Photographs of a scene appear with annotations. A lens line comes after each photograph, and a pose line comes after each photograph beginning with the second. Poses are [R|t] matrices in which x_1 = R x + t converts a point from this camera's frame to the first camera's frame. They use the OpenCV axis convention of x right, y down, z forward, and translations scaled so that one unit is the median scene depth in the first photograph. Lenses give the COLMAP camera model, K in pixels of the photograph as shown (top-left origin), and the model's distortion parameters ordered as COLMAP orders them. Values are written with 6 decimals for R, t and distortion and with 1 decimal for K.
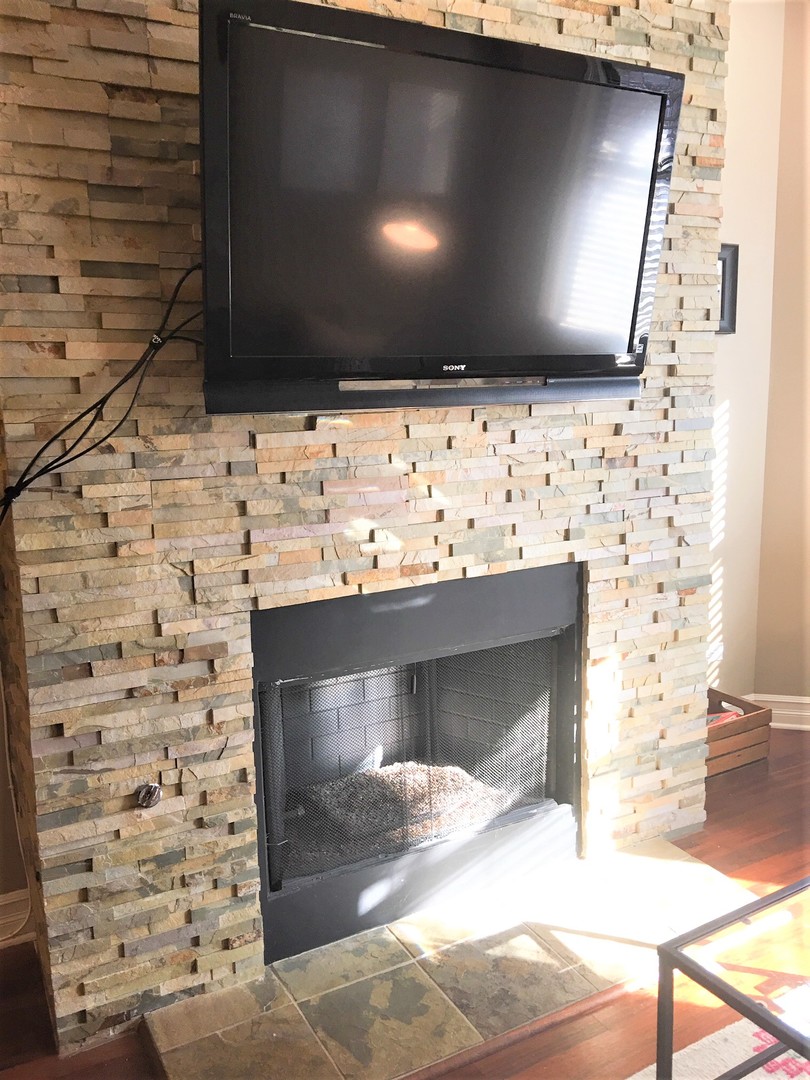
lens RADIAL K [[924.6, 0, 406.9], [0, 924.6, 543.7], [0, 0, 1]] dist [0.043913, -0.037980]
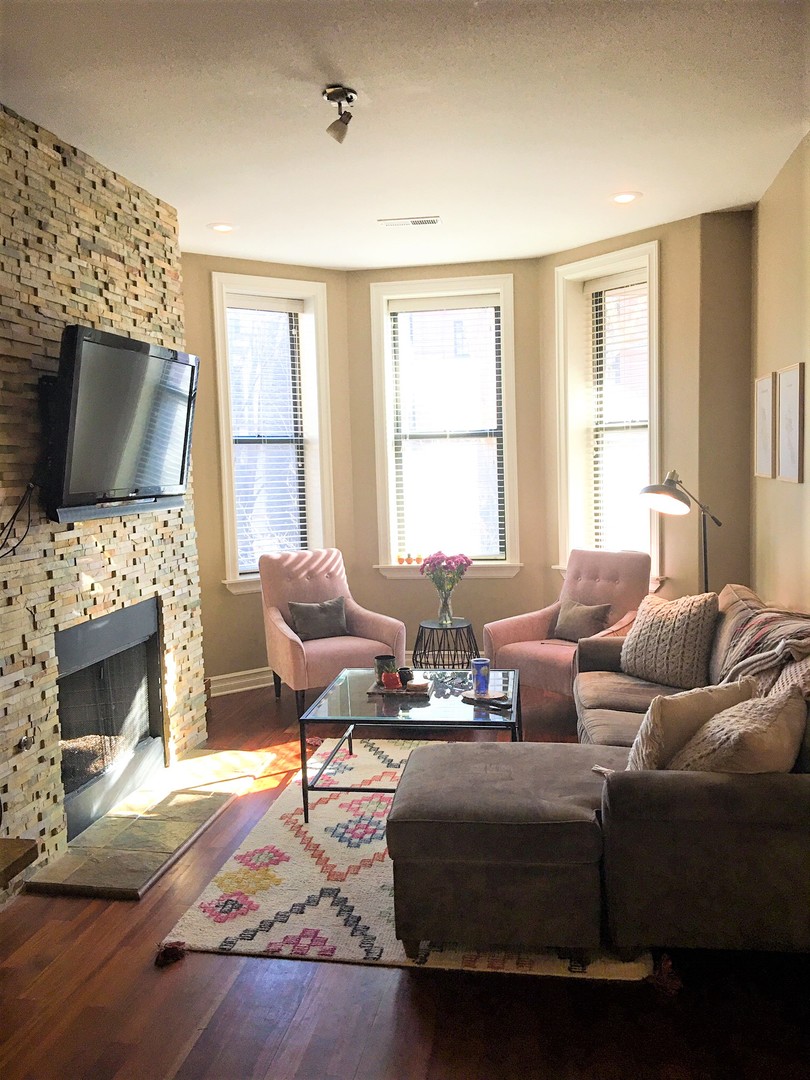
lens RADIAL K [[924.6, 0, 405.1], [0, 924.6, 539.3], [0, 0, 1]] dist [0.043913, -0.037980]
pose [[0.635361, -0.062988, 0.769642, -0.967603], [0.148033, 0.988118, -0.041337, 0.060321], [-0.757894, 0.140196, 0.637136, -0.589783]]
